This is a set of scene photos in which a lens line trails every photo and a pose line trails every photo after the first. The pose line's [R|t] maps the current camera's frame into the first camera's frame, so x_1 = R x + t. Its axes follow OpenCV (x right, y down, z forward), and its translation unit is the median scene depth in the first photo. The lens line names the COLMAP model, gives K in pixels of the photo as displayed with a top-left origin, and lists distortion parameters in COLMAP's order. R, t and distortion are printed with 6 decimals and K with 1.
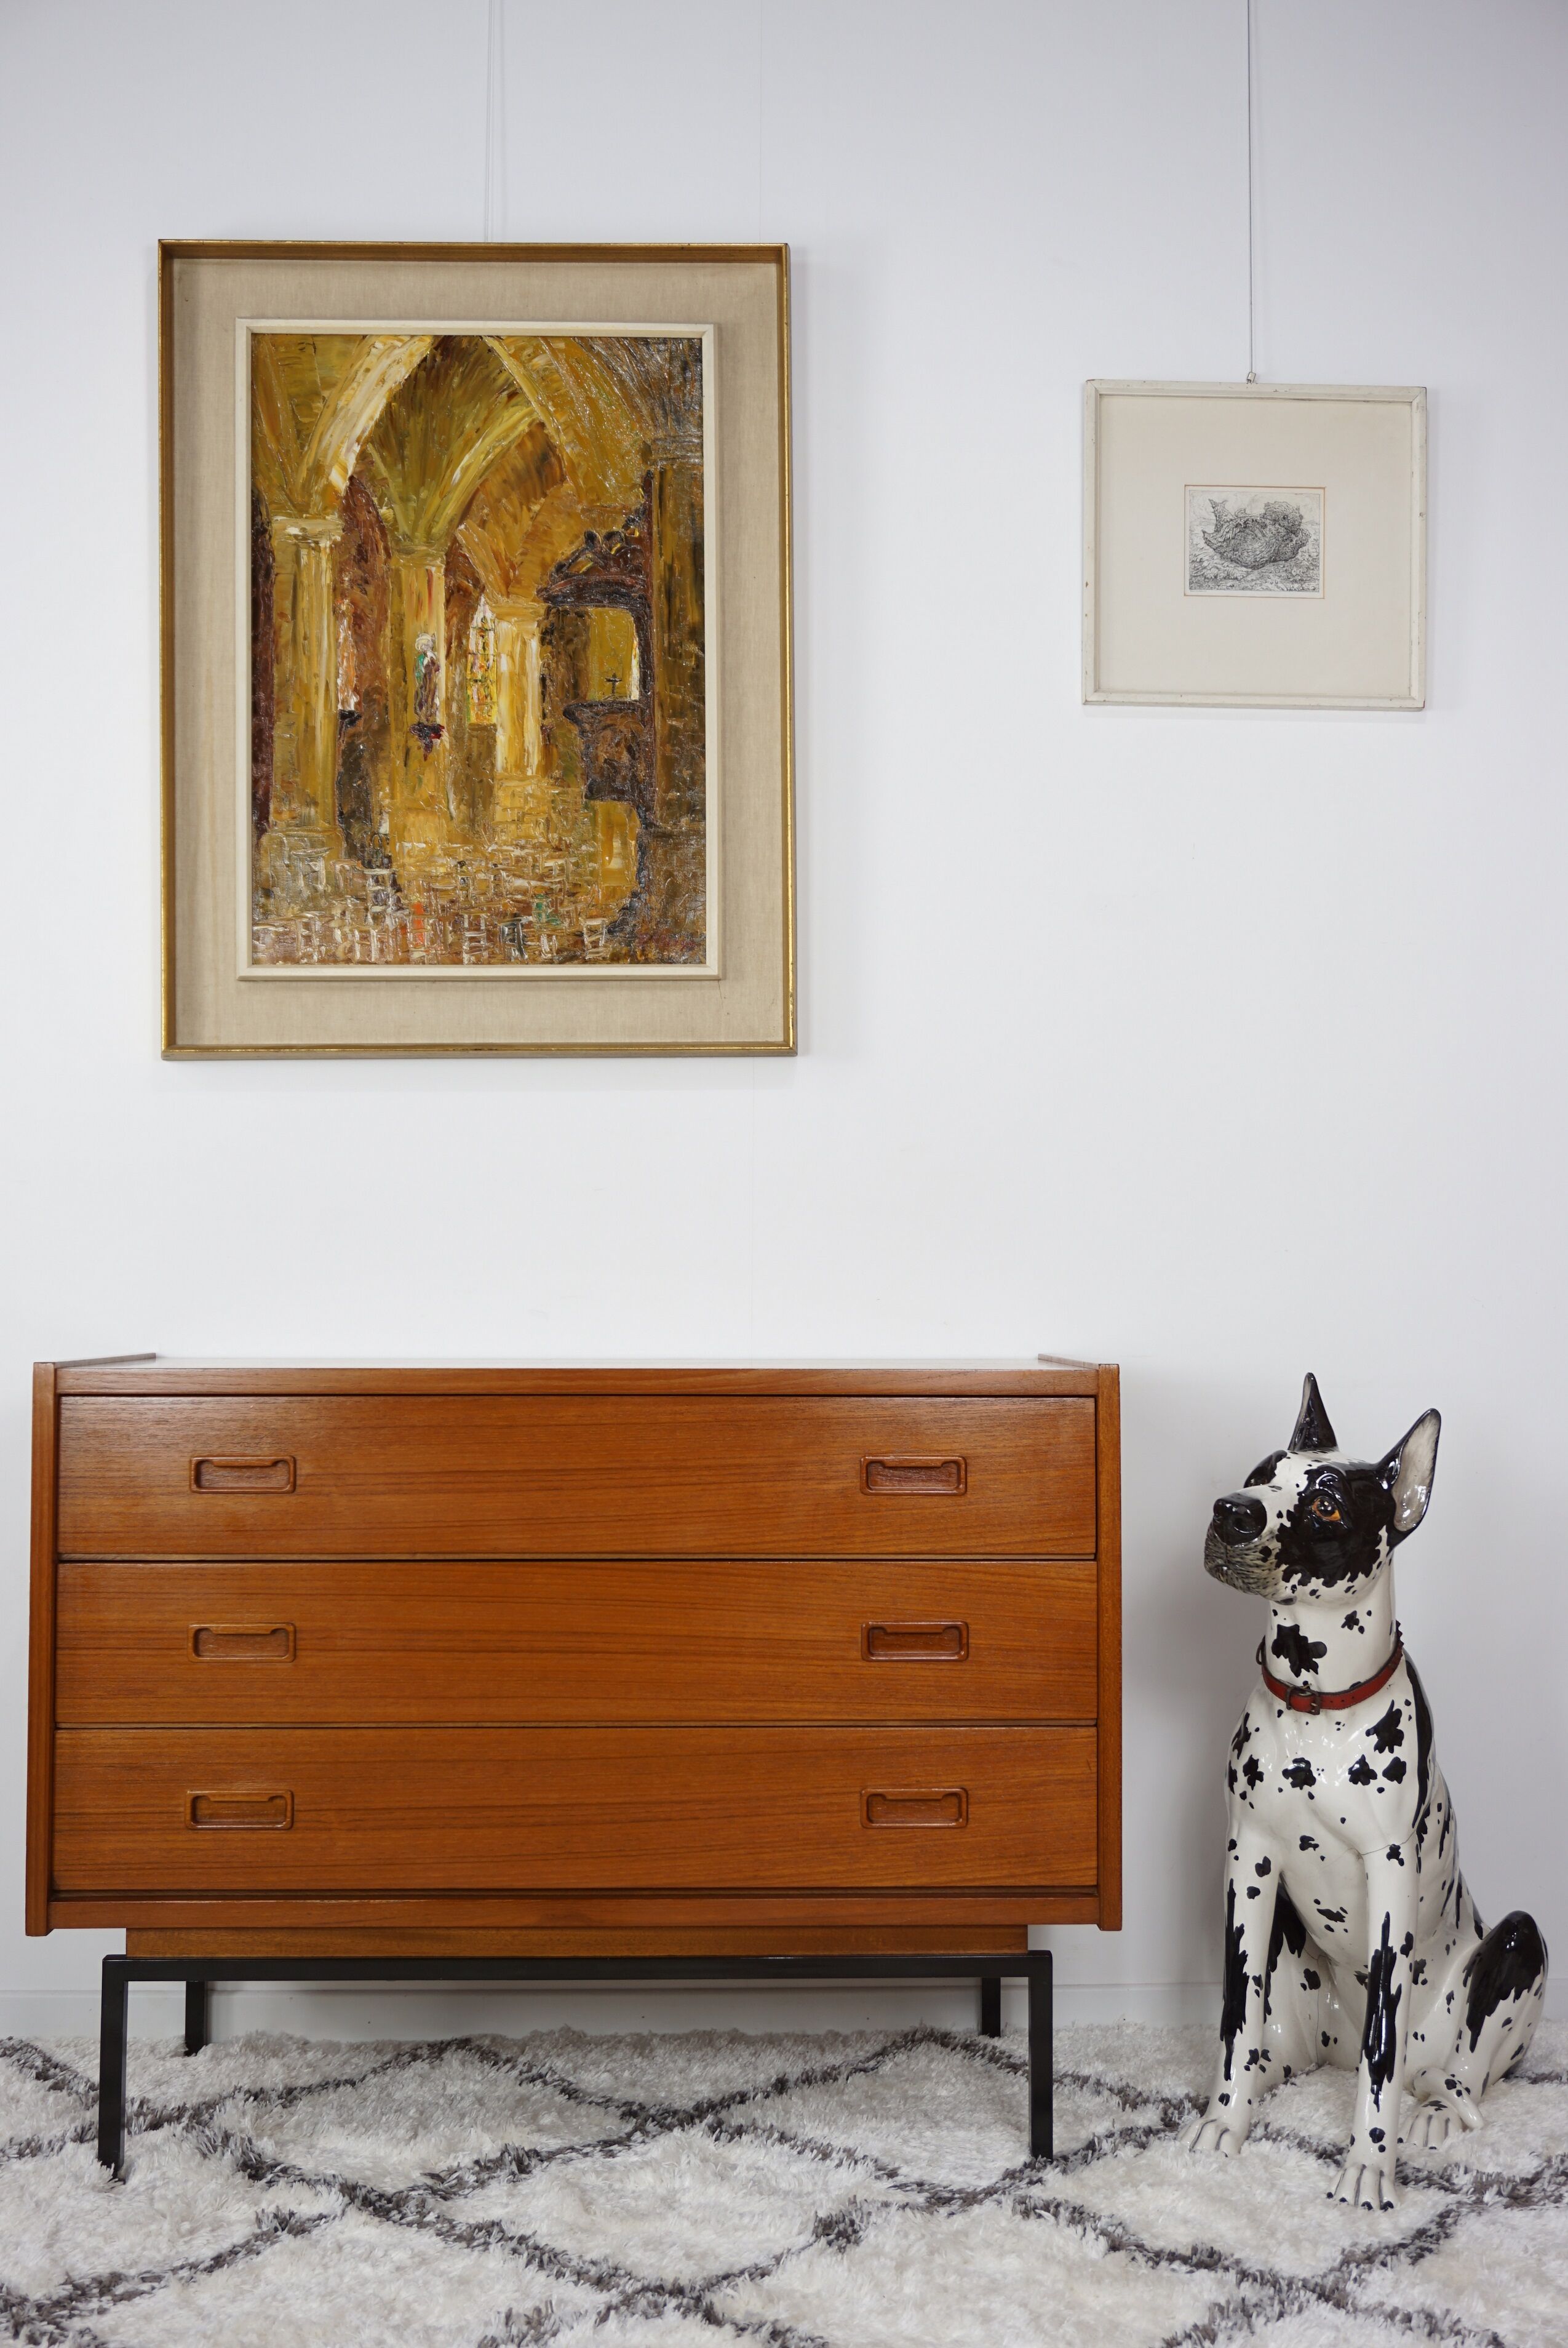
lens RADIAL K [[2551.0, 0, 782.5], [0, 2551.0, 1197.1], [0, 0, 1]] dist [-0.012020, 0.000000]
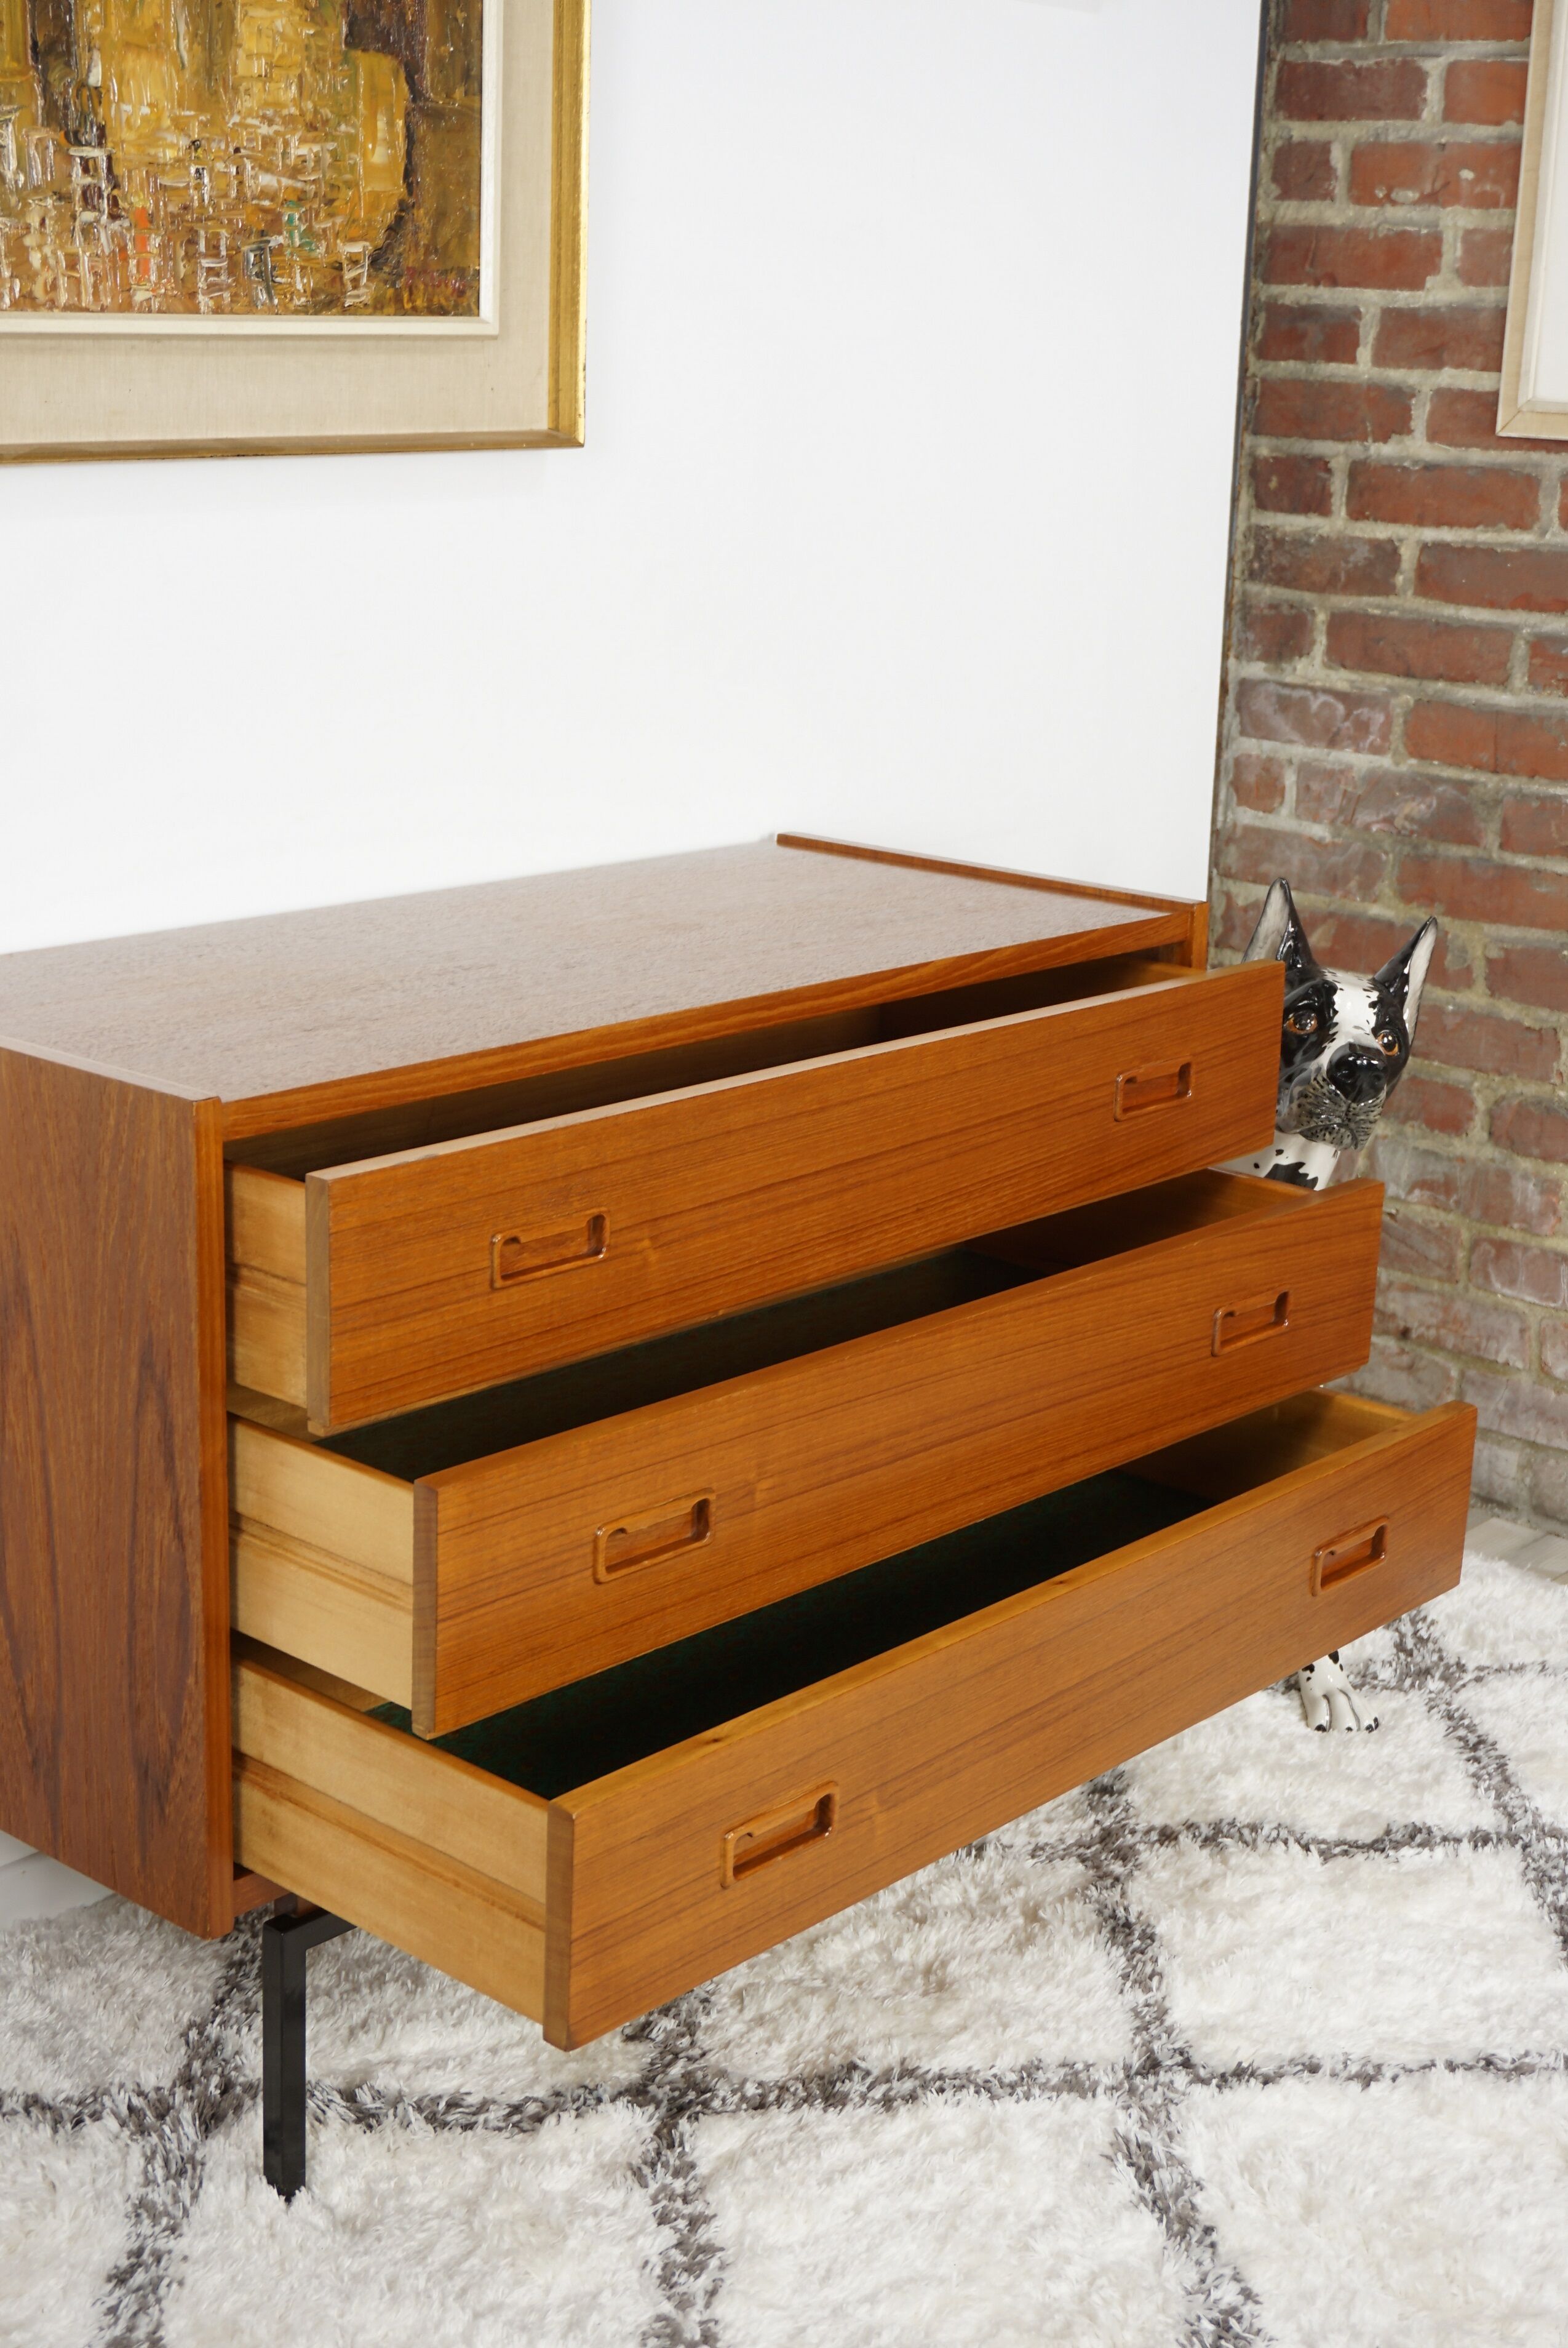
lens RADIAL K [[3279.5, 0, 795.8], [0, 3279.5, 1174.6], [0, 0, 1]] dist [0.012882, 0.000000]
pose [[0.679716, -0.170929, 0.713281, -0.755497], [-0.060101, 0.956218, 0.286418, -0.152262], [-0.731009, -0.237551, 0.639684, 0.381900]]
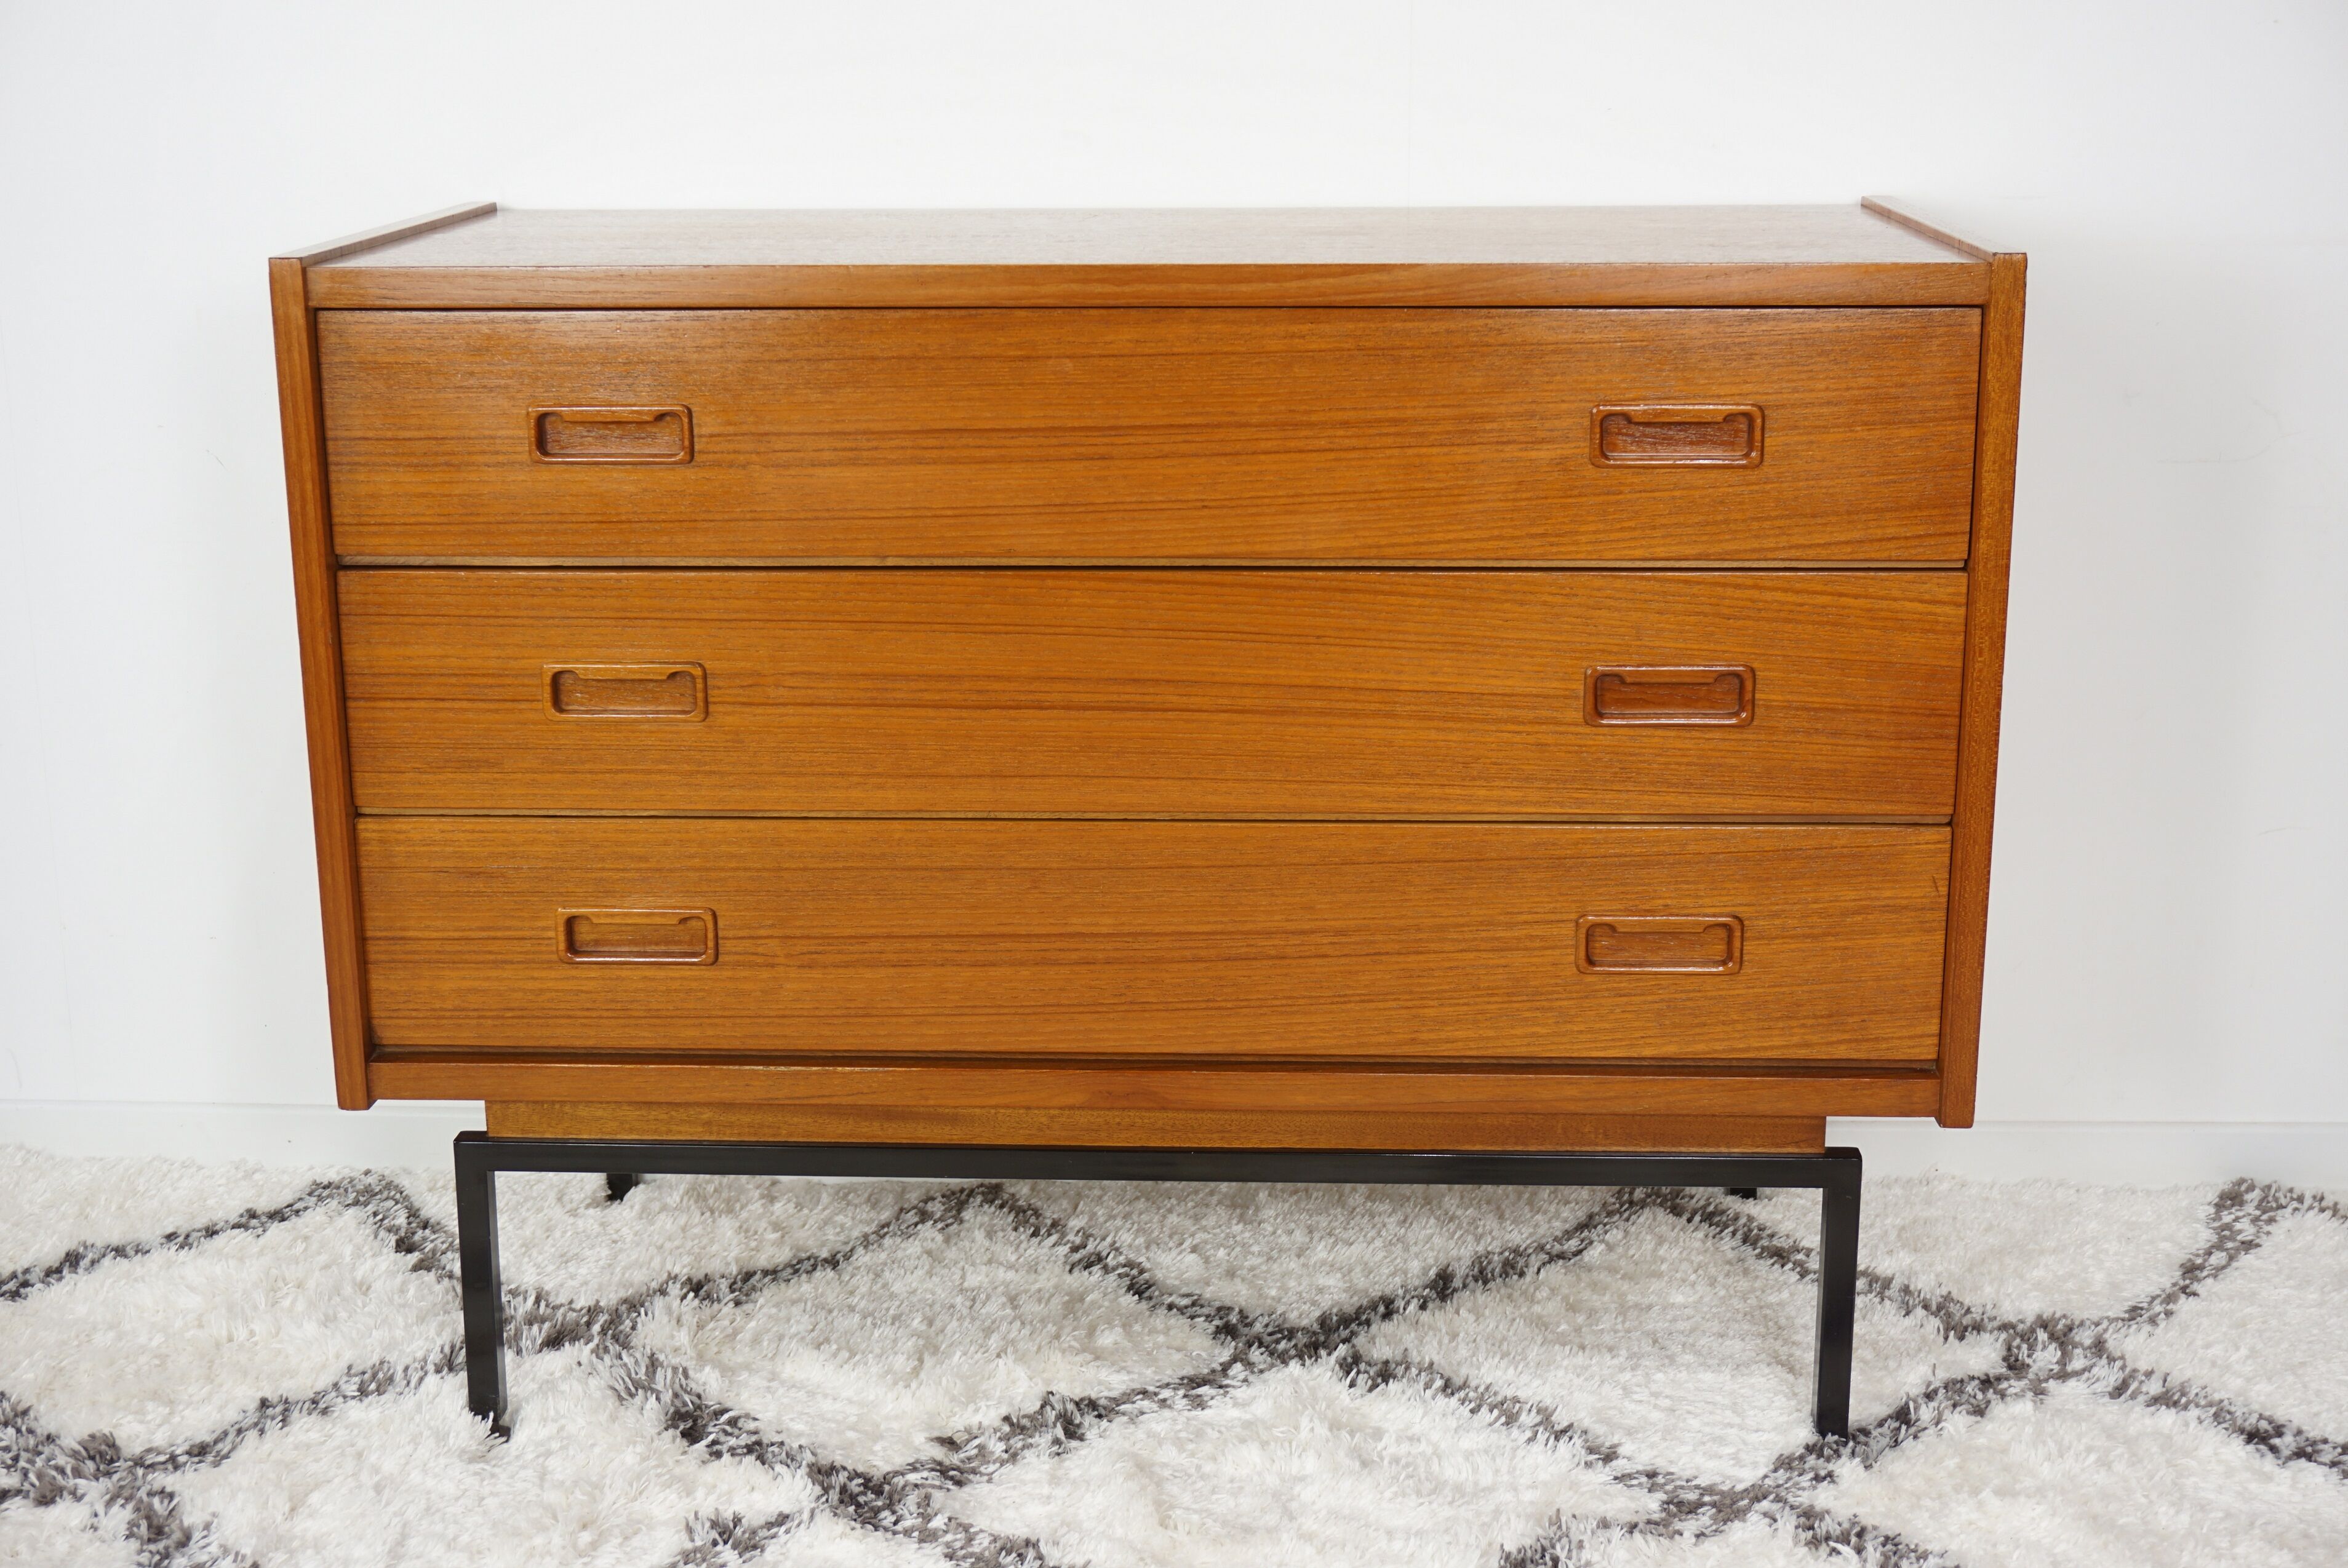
lens RADIAL K [[3092.6, 0, 1170.2], [0, 3092.6, 824.0], [0, 0, 1]] dist [-0.004670, 0.000000]
pose [[0.997023, 0.011330, -0.076264, -0.012950], [0.012413, 0.952655, 0.303799, -0.030874], [0.076095, -0.303841, 0.949679, 0.249974]]
